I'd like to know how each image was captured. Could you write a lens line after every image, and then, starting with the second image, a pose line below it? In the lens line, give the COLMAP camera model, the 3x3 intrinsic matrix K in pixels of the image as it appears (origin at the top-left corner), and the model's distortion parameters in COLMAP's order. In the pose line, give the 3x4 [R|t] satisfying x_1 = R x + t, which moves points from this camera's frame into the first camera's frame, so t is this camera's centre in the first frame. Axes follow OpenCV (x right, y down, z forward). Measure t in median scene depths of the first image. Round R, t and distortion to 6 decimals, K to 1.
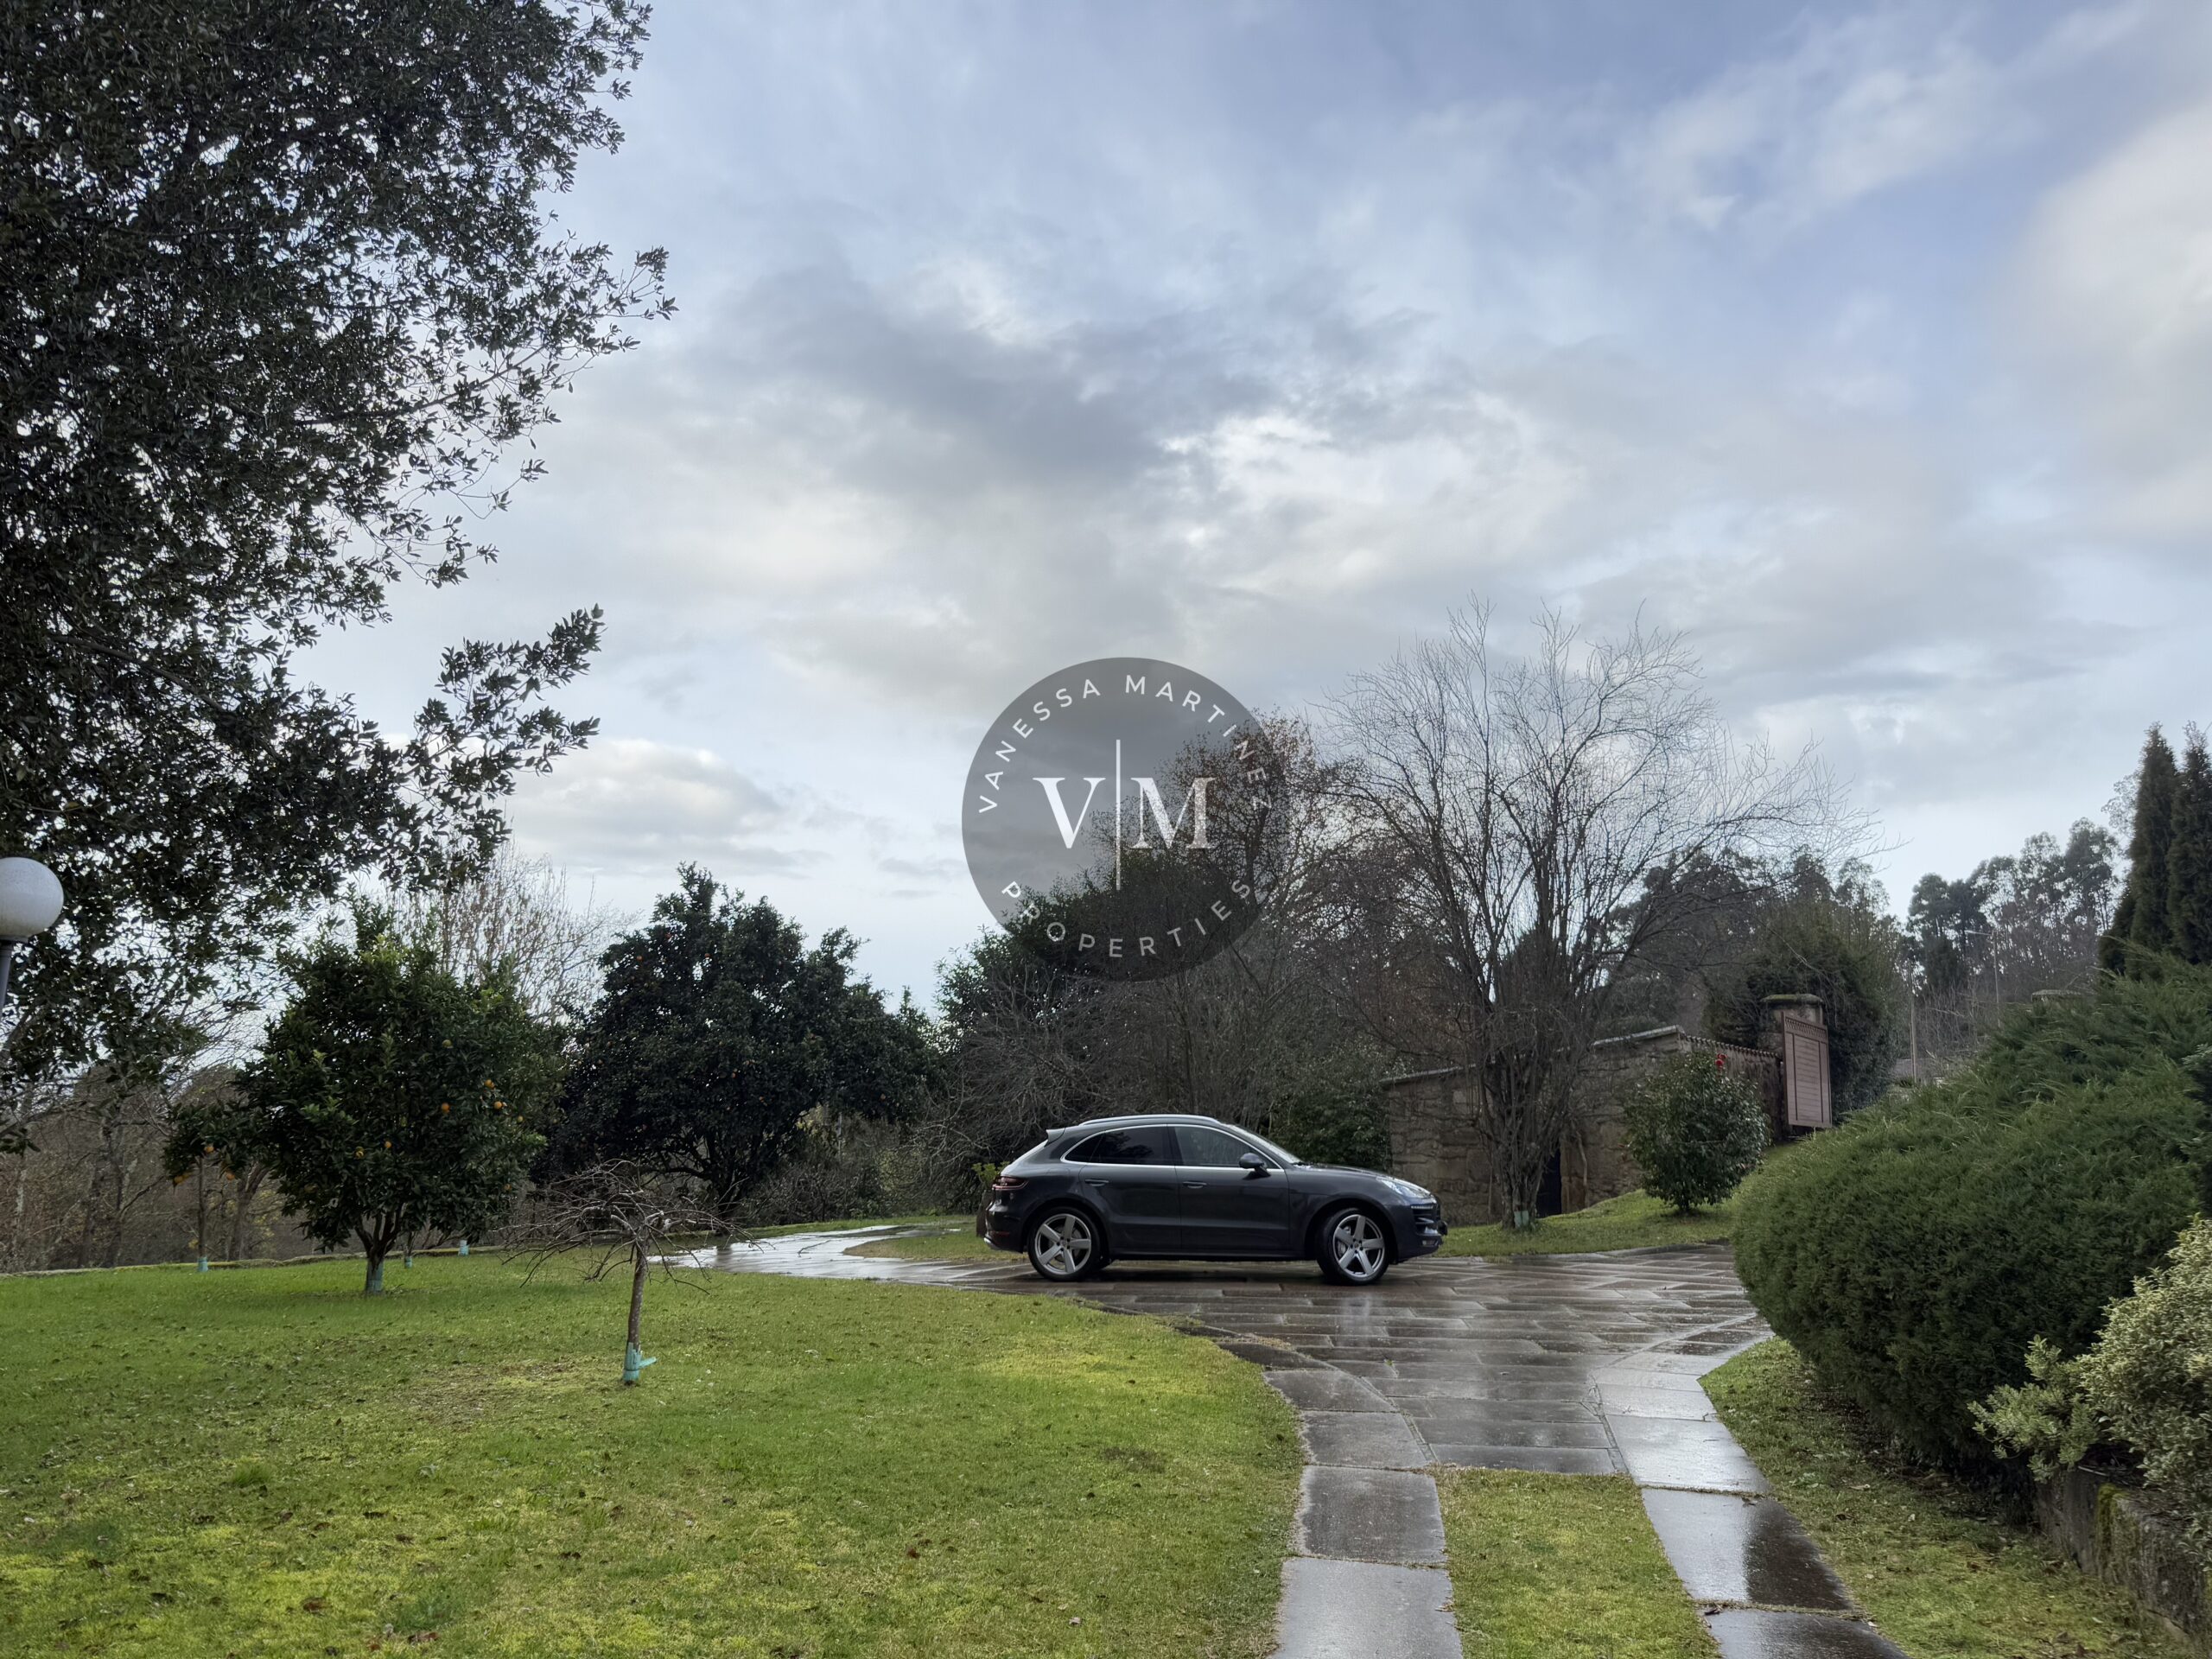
lens RADIAL K [[1566.8, 0, 1113.9], [0, 1566.8, 829.7], [0, 0, 1]] dist [-0.000736, -0.008254]
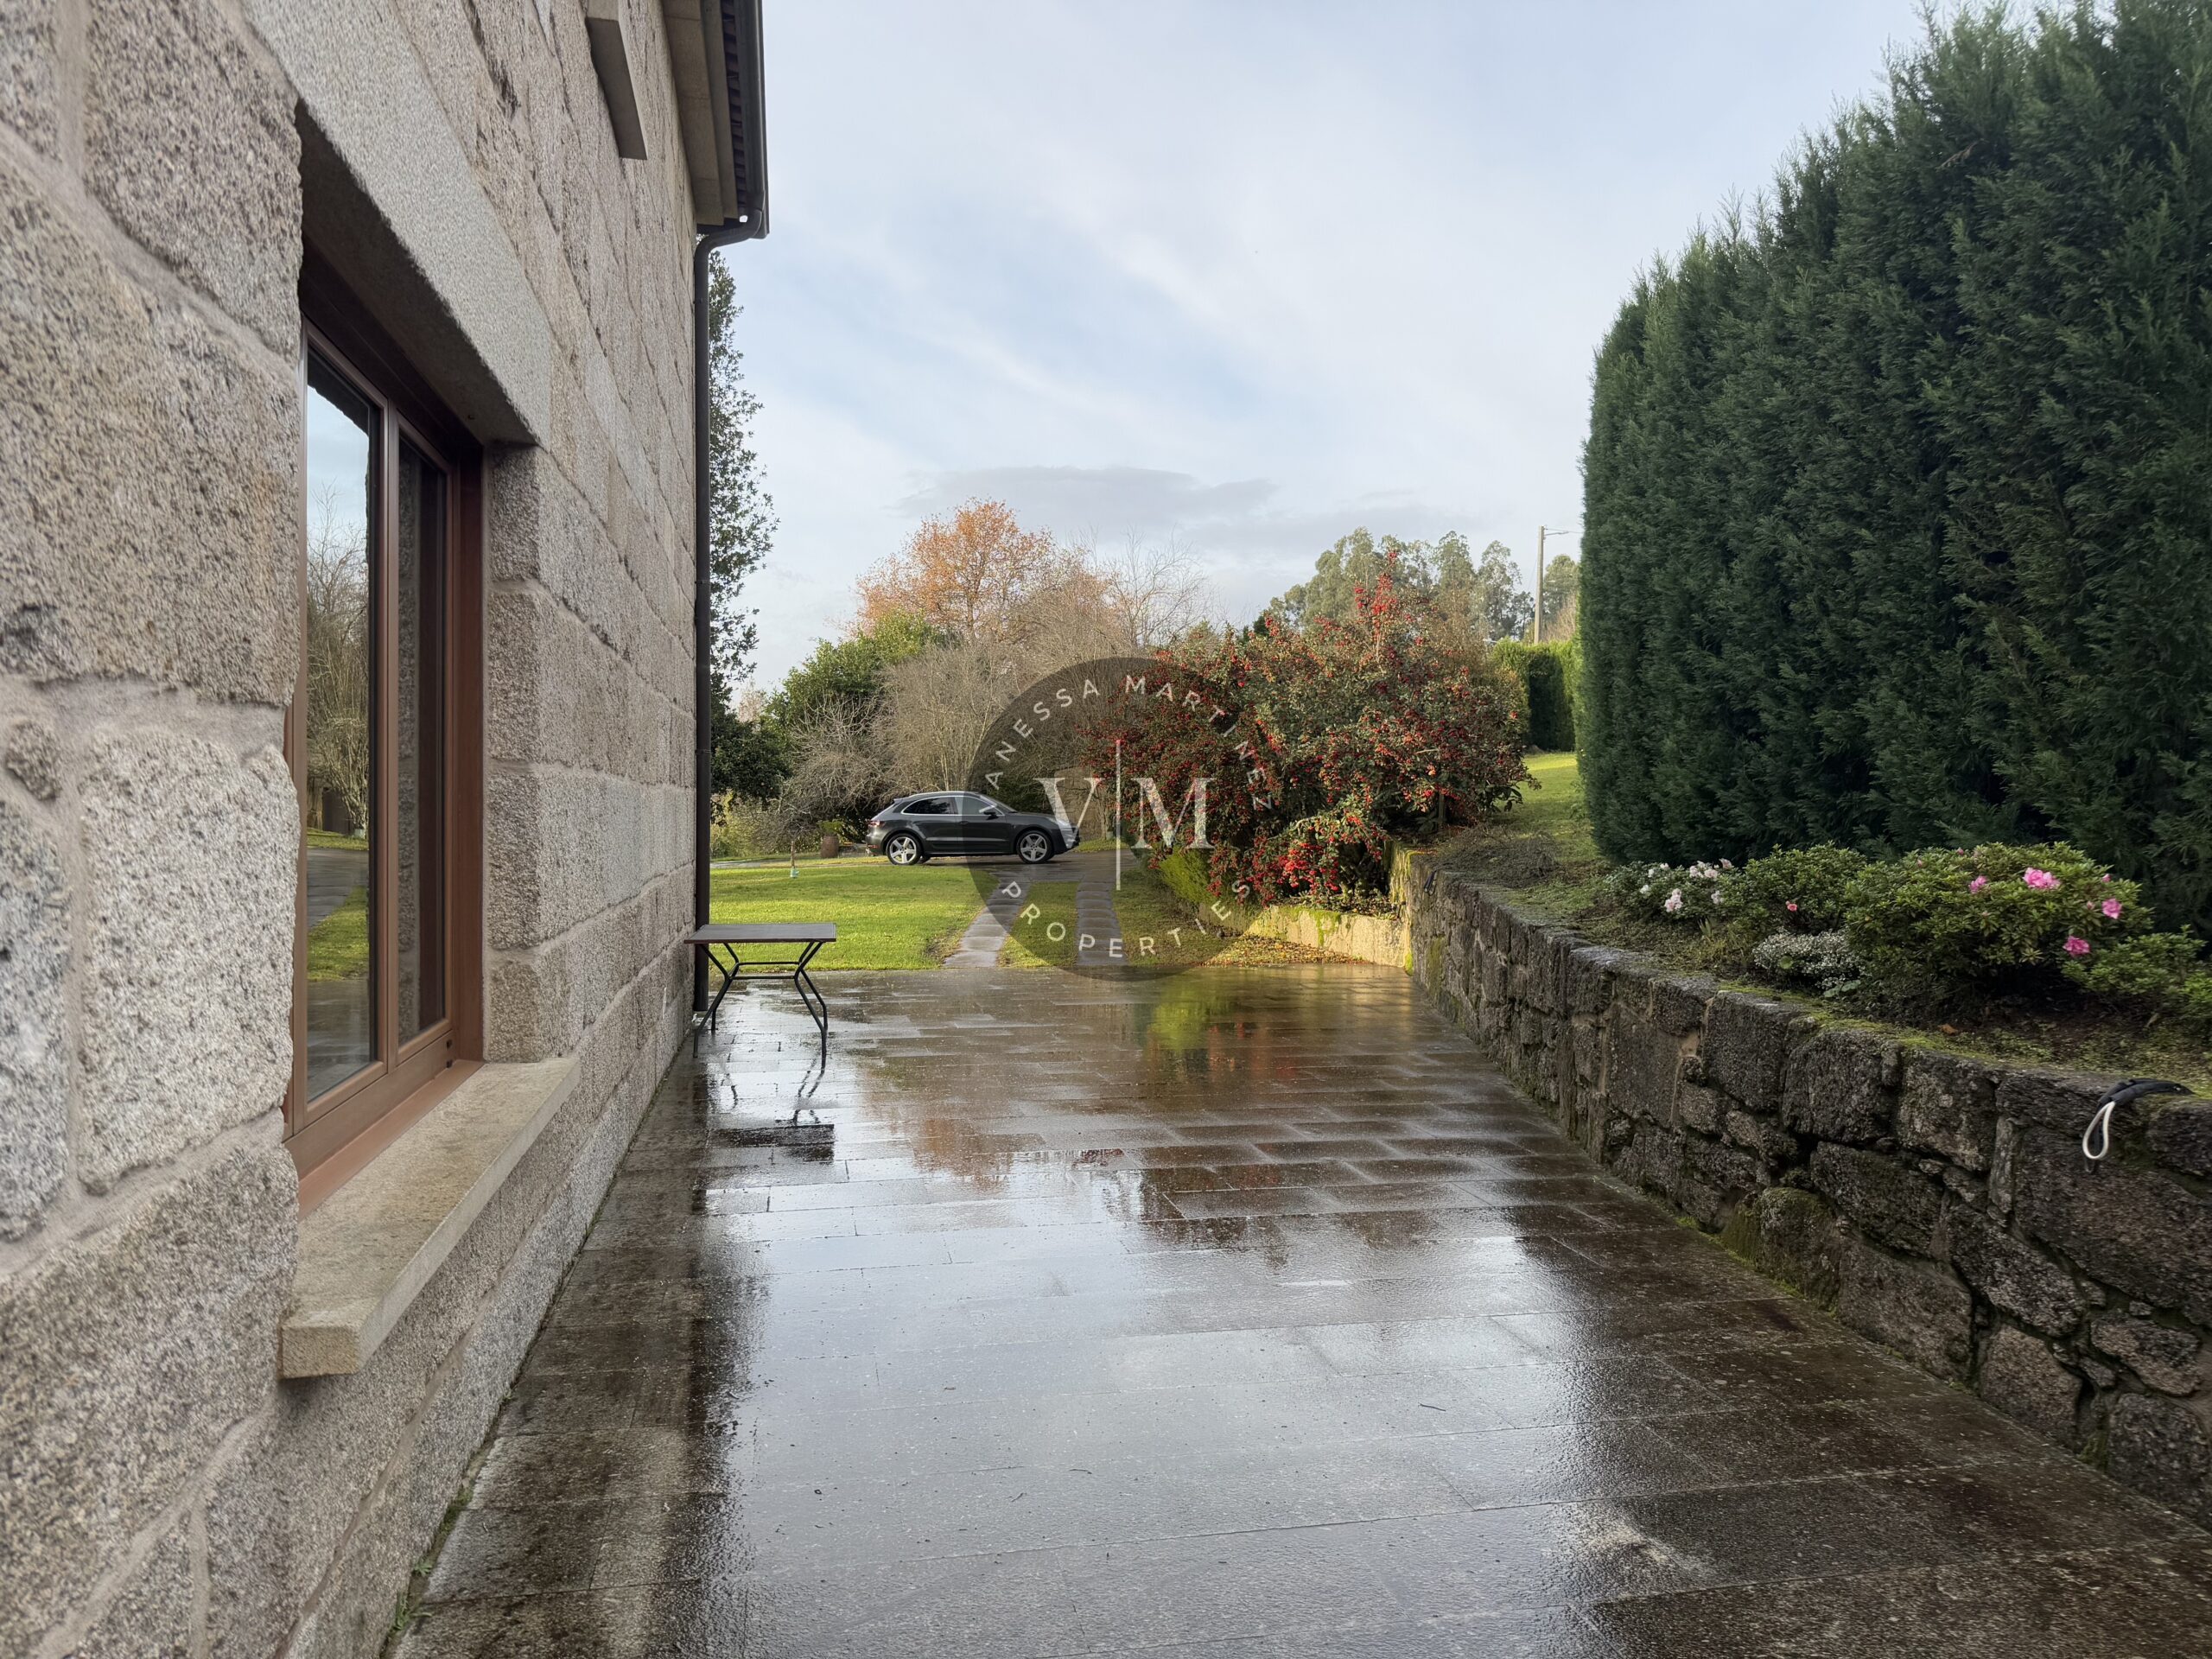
lens RADIAL K [[1566.8, 0, 1113.9], [0, 1566.8, 829.7], [0, 0, 1]] dist [-0.000736, -0.008254]
pose [[0.983169, -0.038208, 0.178661, -0.054379], [-0.000050, 0.977832, 0.209393, -0.094590], [-0.182701, -0.205877, 0.961371, -0.489627]]
